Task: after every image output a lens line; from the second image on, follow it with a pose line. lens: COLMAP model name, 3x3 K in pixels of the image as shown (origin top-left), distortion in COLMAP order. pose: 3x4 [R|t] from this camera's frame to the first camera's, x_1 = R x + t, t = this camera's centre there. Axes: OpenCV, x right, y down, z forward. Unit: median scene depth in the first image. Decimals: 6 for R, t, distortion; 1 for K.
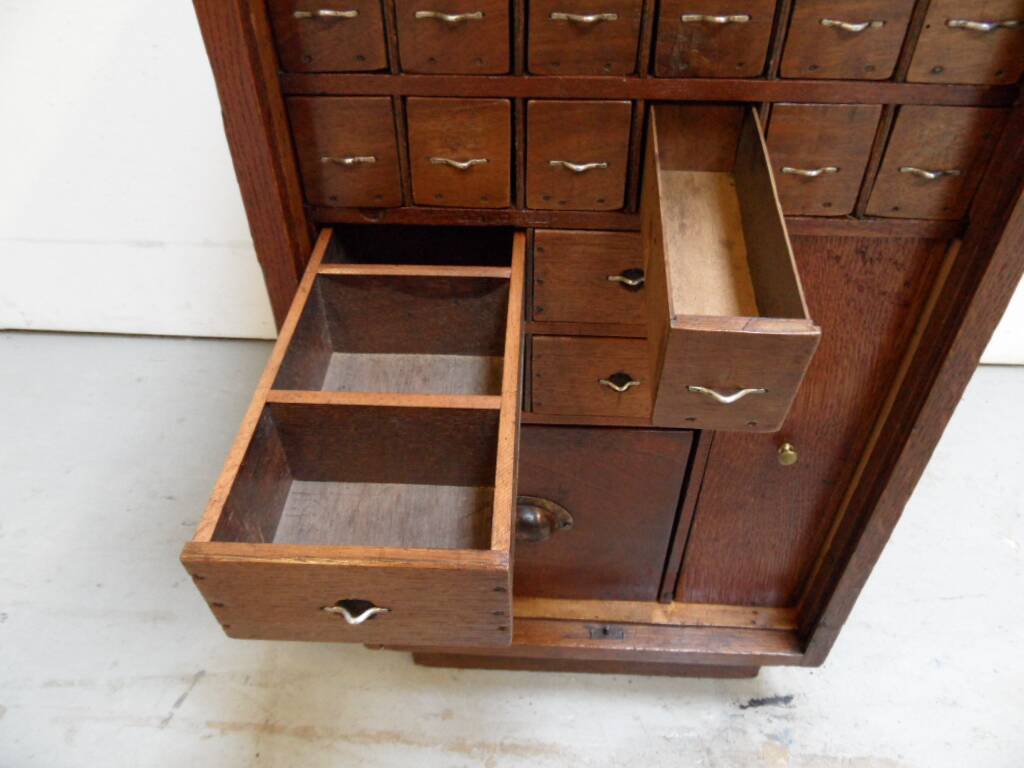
lens RADIAL K [[759.4, 0, 512.1], [0, 759.4, 380.6], [0, 0, 1]] dist [-0.034645, 0.026453]
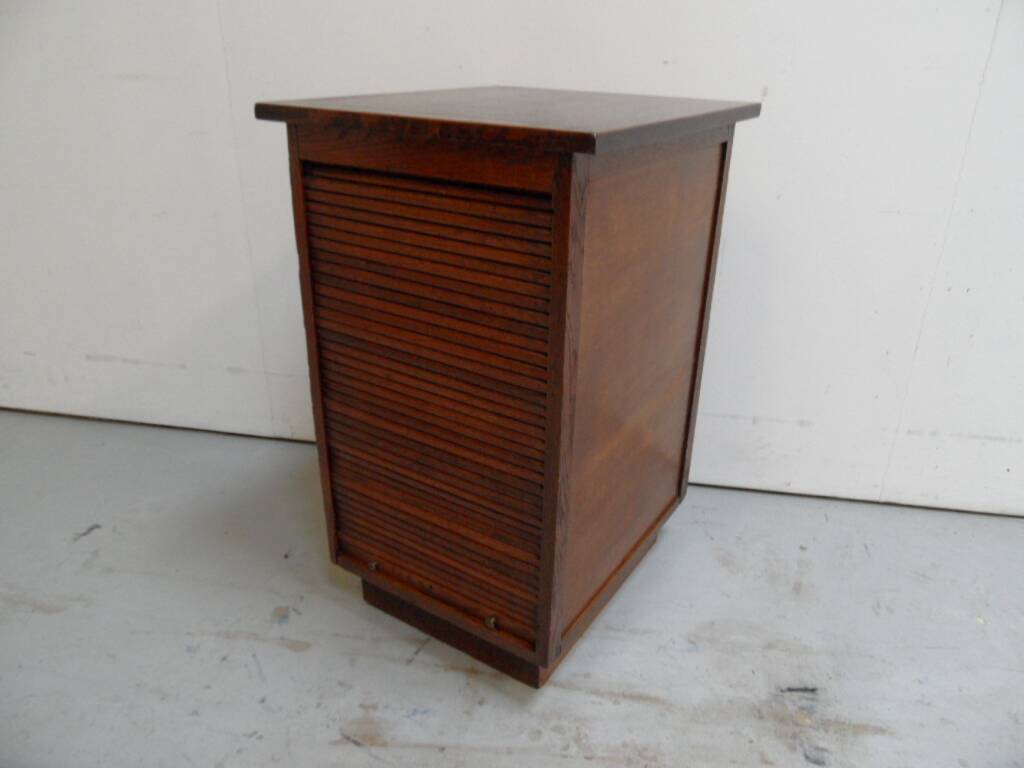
lens RADIAL K [[759.4, 0, 510.7], [0, 759.4, 373.4], [0, 0, 1]] dist [-0.034645, 0.026453]
pose [[0.992543, 0.065239, -0.102965, -0.189393], [-0.091144, 0.958103, -0.271536, 0.435479], [0.080937, 0.278895, 0.956905, -1.039787]]
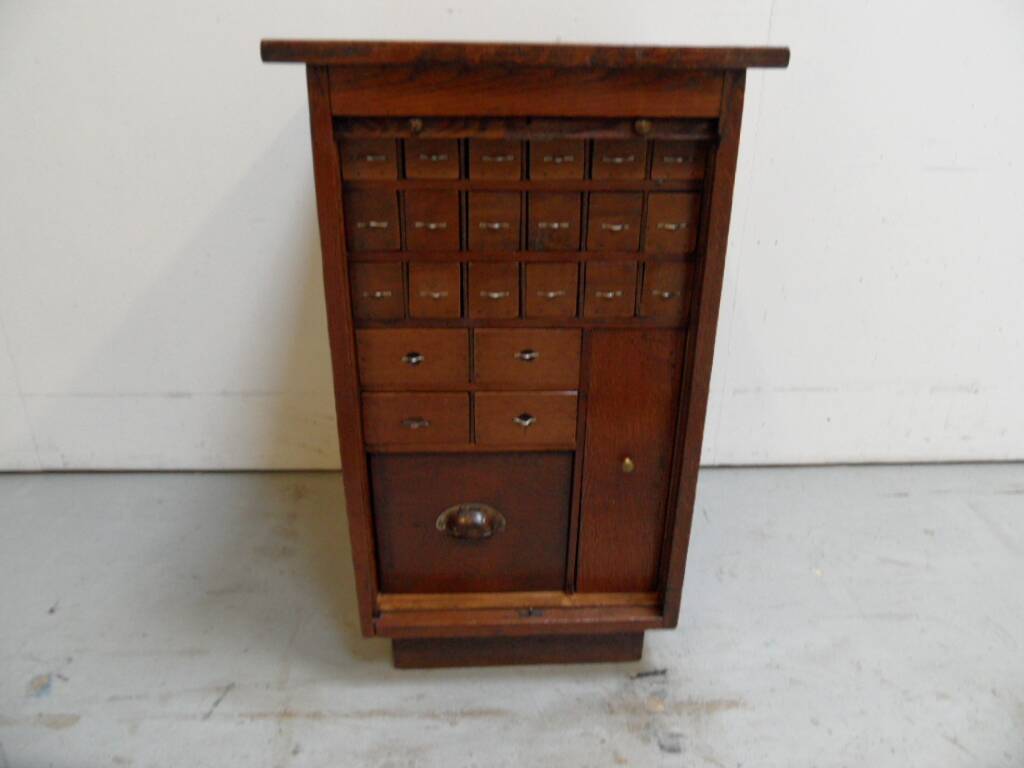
lens RADIAL K [[759.4, 0, 514.9], [0, 759.4, 371.8], [0, 0, 1]] dist [-0.034645, 0.026453]
pose [[0.994758, -0.025450, 0.099035, -0.055403], [0.052475, 0.958326, -0.280817, 0.415941], [-0.087761, 0.284542, 0.954638, -0.748436]]
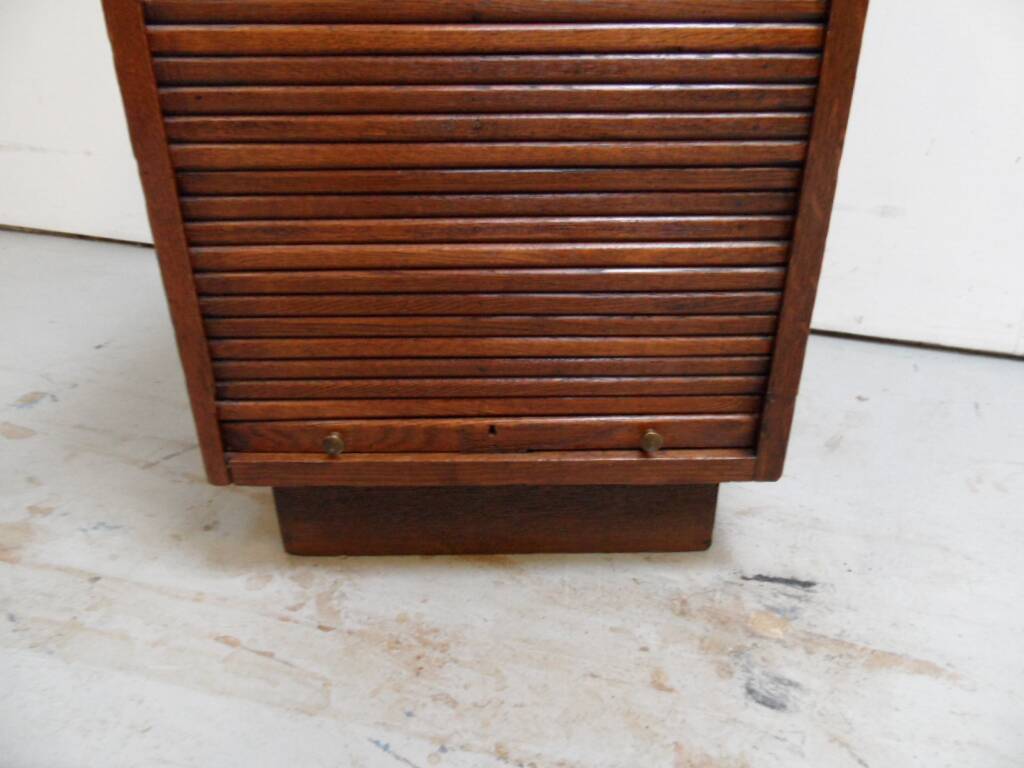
lens RADIAL K [[759.4, 0, 512.1], [0, 759.4, 375.4], [0, 0, 1]] dist [-0.034645, 0.026453]
pose [[0.946886, 0.138612, -0.290161, 0.424050], [-0.208567, 0.951521, -0.226070, 0.711483], [0.244758, 0.274581, 0.929892, 0.217760]]
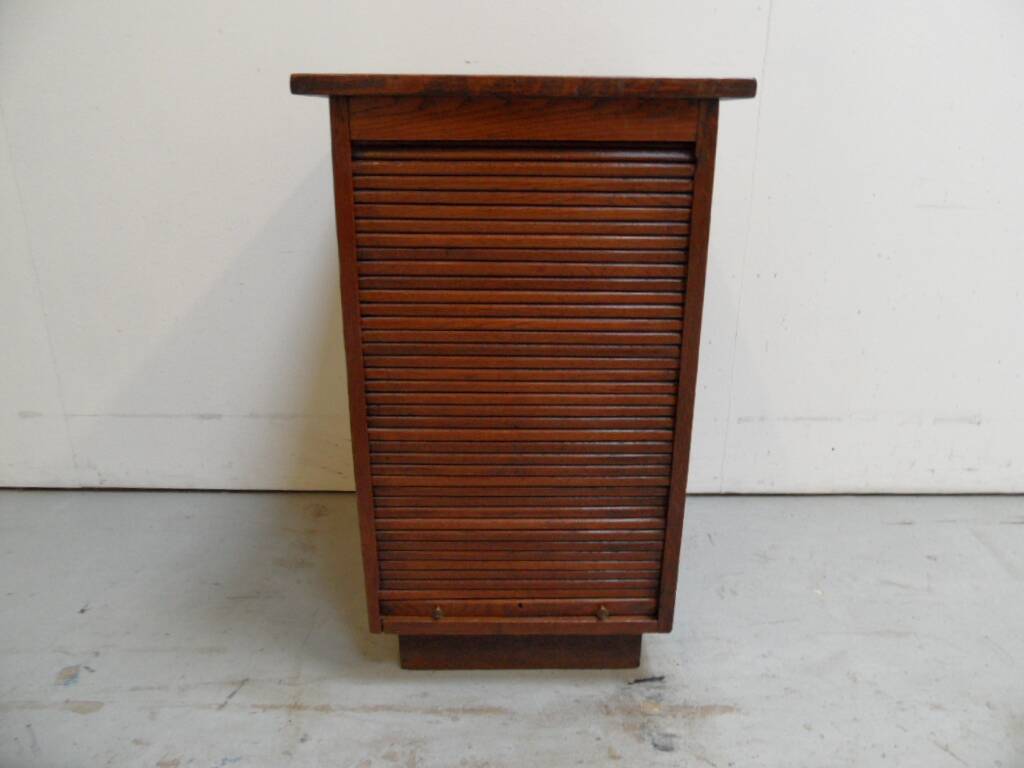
lens RADIAL K [[759.4, 0, 517.9], [0, 759.4, 373.1], [0, 0, 1]] dist [-0.034645, 0.026453]
pose [[0.997953, -0.008885, 0.063326, 0.007277], [0.030932, 0.933810, -0.356430, 0.596867], [-0.055968, 0.357660, 0.932173, -0.850258]]
